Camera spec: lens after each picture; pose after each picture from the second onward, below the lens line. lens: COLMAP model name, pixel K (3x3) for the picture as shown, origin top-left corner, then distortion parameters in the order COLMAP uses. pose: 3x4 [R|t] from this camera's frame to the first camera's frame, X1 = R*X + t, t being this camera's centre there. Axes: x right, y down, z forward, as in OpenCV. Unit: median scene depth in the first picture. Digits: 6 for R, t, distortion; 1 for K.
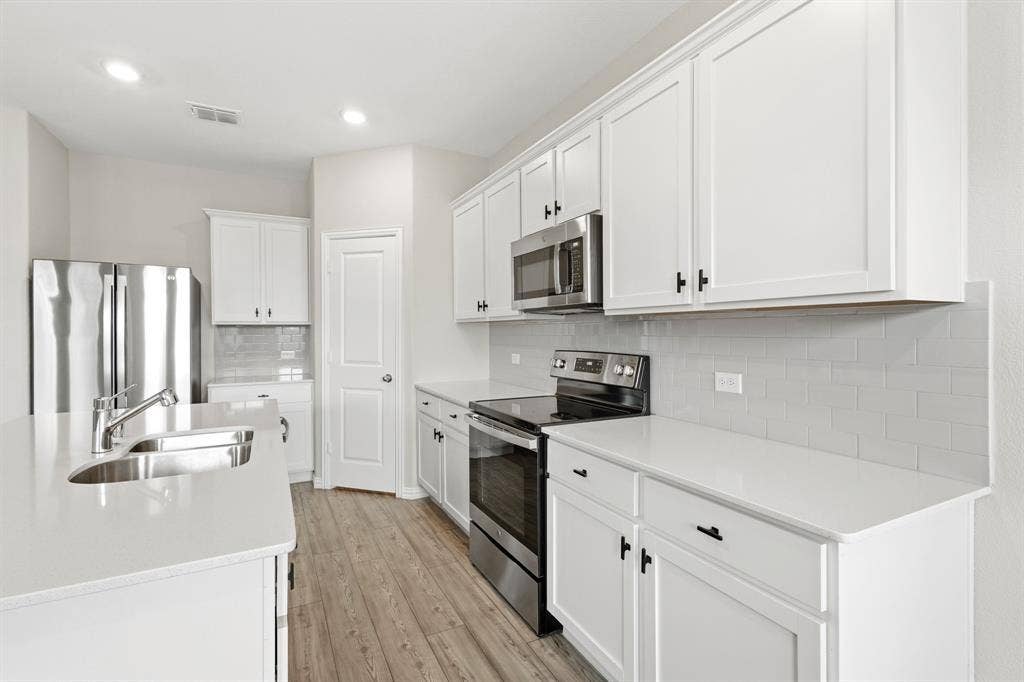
lens RADIAL K [[481.0, 0, 504.6], [0, 481.0, 339.1], [0, 0, 1]] dist [0.008460, 0.000162]
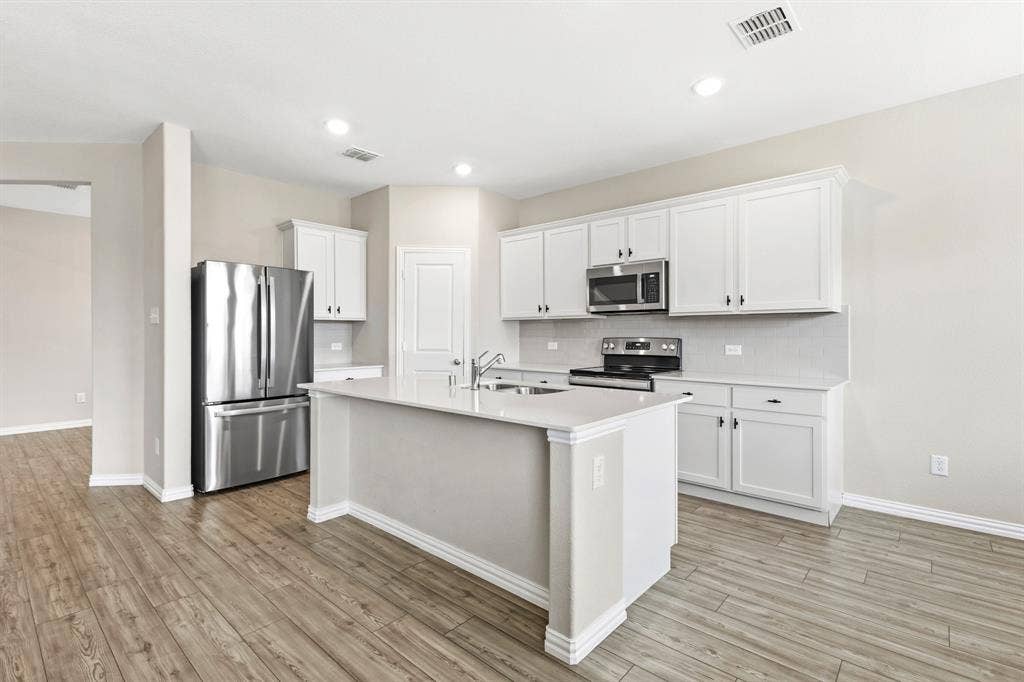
lens RADIAL K [[481.0, 0, 522.7], [0, 481.0, 332.3], [0, 0, 1]] dist [0.008460, 0.000162]
pose [[0.930769, 0.005051, 0.365572, -0.823995], [0.002631, 0.999786, -0.020511, 0.041434], [-0.365597, 0.020053, 0.930557, -0.418443]]
